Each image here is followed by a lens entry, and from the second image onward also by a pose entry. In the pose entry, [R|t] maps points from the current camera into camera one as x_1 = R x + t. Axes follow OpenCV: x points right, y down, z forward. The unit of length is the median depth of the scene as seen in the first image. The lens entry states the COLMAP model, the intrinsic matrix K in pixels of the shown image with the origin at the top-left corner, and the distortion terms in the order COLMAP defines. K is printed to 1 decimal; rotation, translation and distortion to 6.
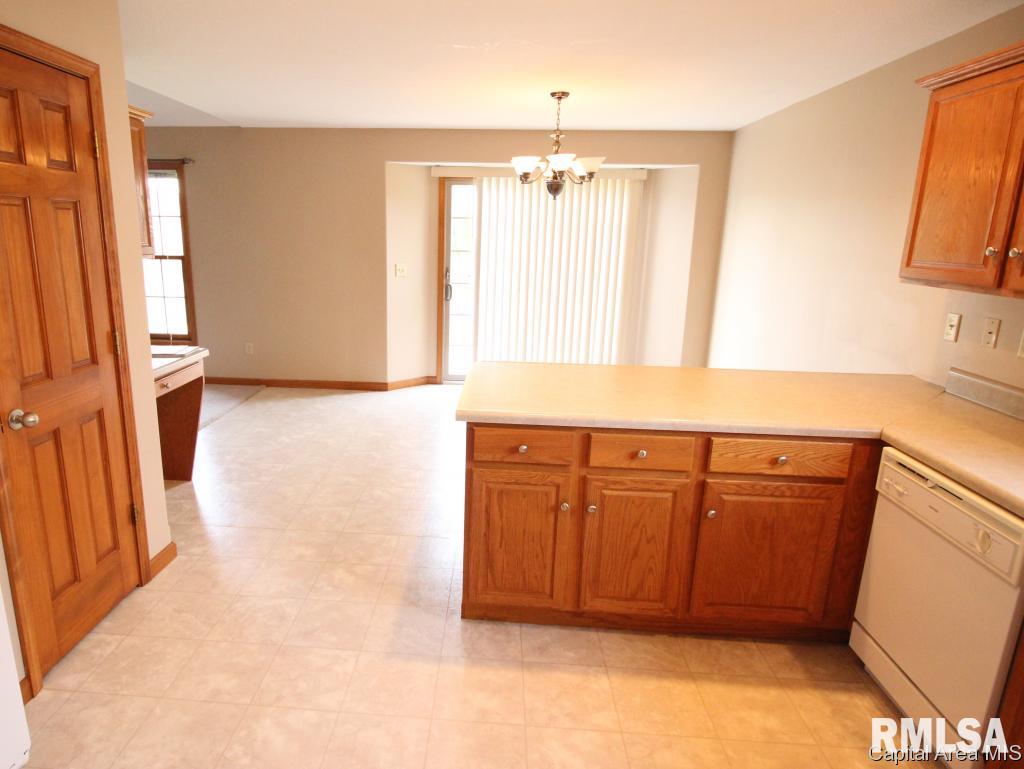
lens RADIAL K [[631.9, 0, 512.0], [0, 631.9, 384.5], [0, 0, 1]] dist [-0.002470, 0.000448]
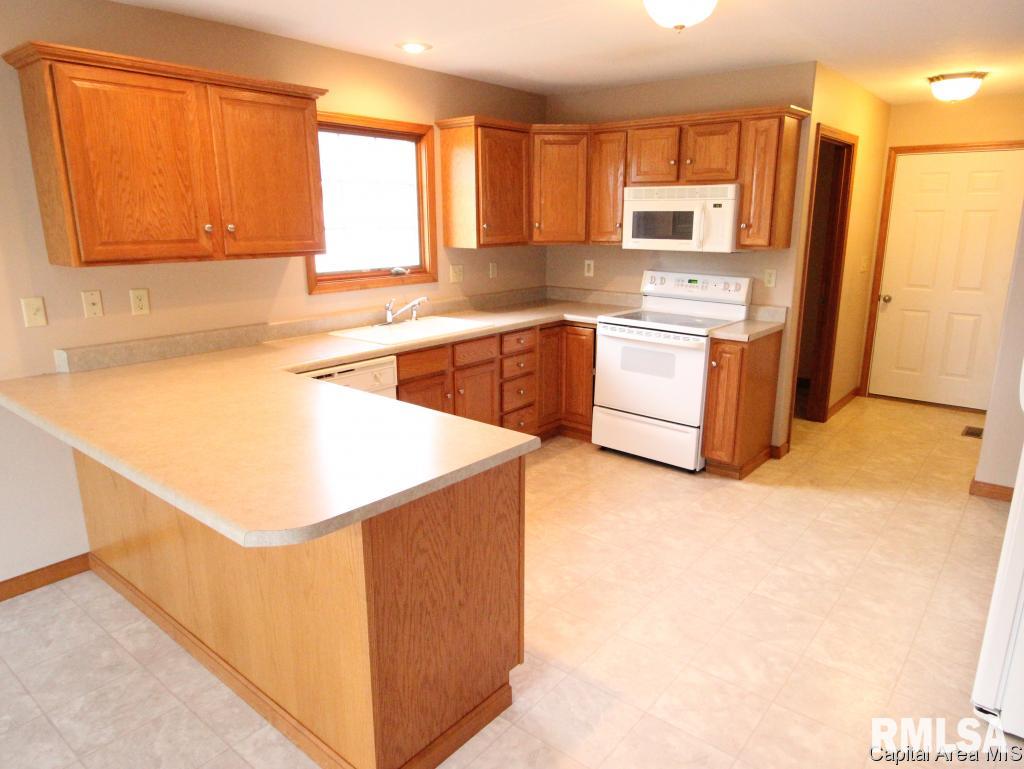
lens RADIAL K [[659.4, 0, 512.0], [0, 659.4, 384.5], [0, 0, 1]] dist [0.001617, 0.000325]
pose [[-0.775874, -0.165849, 0.608699, -0.613718], [0.136879, 0.897594, 0.419034, -0.403150], [-0.615861, 0.408436, -0.673718, 1.653364]]
